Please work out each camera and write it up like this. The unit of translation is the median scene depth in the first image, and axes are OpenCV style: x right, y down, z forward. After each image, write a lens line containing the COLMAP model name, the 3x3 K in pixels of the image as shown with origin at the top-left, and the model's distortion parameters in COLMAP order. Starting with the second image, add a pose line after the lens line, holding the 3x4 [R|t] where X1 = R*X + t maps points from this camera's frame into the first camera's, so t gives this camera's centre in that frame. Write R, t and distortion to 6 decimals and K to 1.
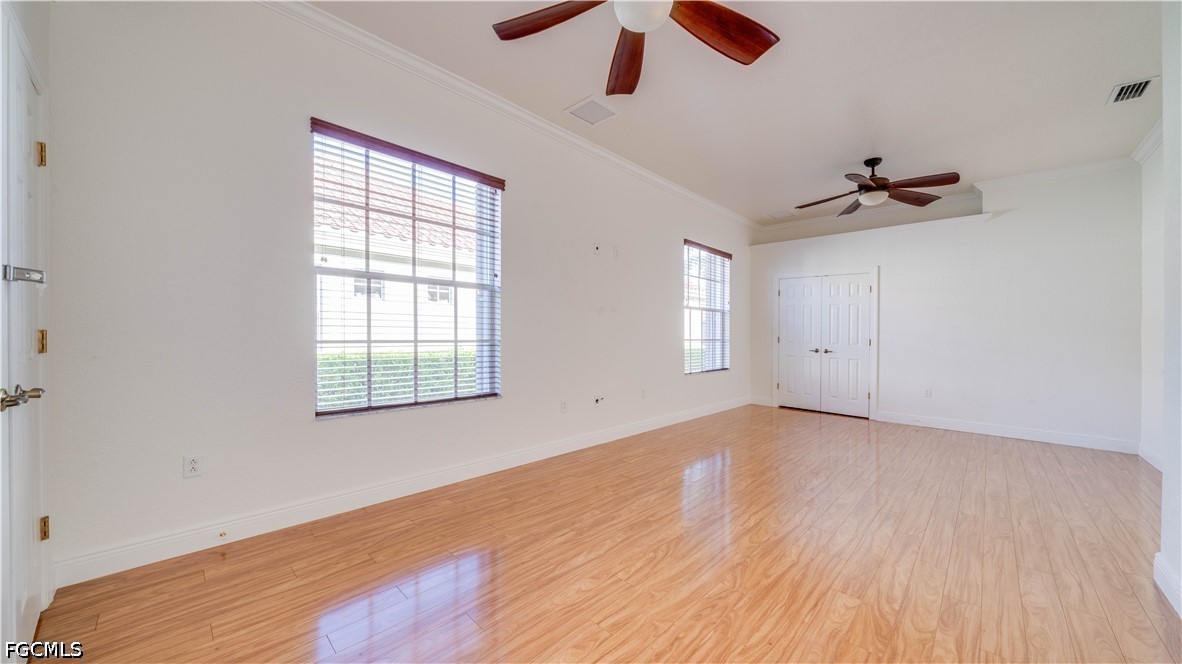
lens RADIAL K [[409.1, 0, 596.2], [0, 409.1, 337.1], [0, 0, 1]] dist [-0.005837, -0.000091]
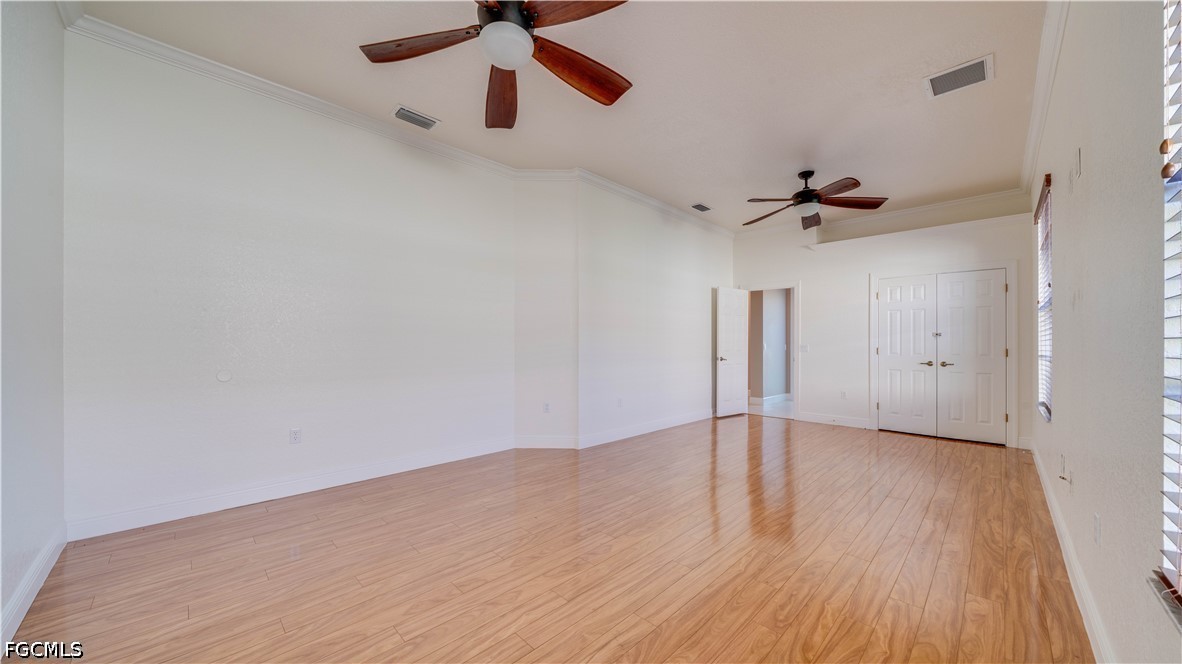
lens RADIAL K [[409.1, 0, 596.2], [0, 409.1, 337.1], [0, 0, 1]] dist [-0.005837, -0.000091]
pose [[-0.999696, -0.022775, 0.009408, 0.872127], [-0.022824, 0.999727, -0.005050, -0.009914], [-0.009290, -0.005263, -0.999943, 2.223400]]
